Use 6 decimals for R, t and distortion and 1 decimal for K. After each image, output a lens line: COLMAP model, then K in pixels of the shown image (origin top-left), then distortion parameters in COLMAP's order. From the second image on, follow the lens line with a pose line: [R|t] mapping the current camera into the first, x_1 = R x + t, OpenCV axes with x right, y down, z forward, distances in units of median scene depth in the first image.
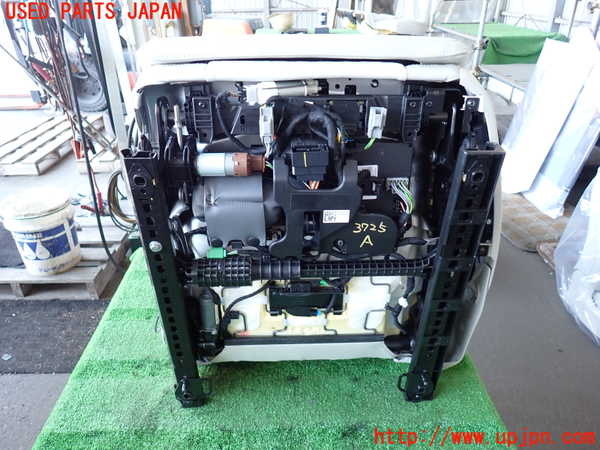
lens RADIAL K [[440.9, 0, 300.0], [0, 440.9, 225.0], [0, 0, 1]] dist [-0.000695, -0.002595]
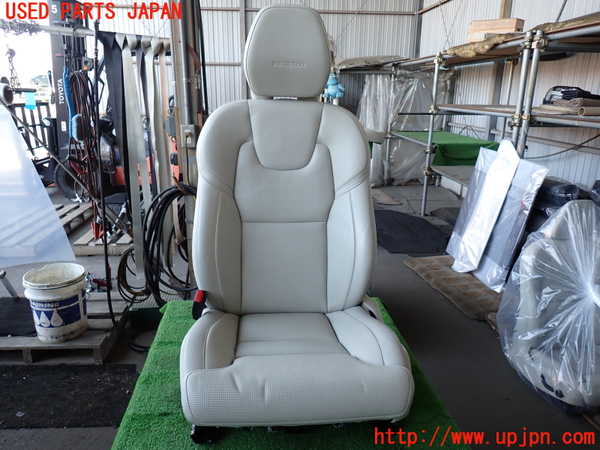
lens RADIAL K [[440.9, 0, 300.0], [0, 440.9, 225.0], [0, 0, 1]] dist [-0.000695, -0.002595]
pose [[0.997562, 0.007149, 0.069423, -0.042433], [0.007158, 0.979014, -0.203666, 0.054810], [-0.069422, 0.203666, 0.976576, -0.181298]]
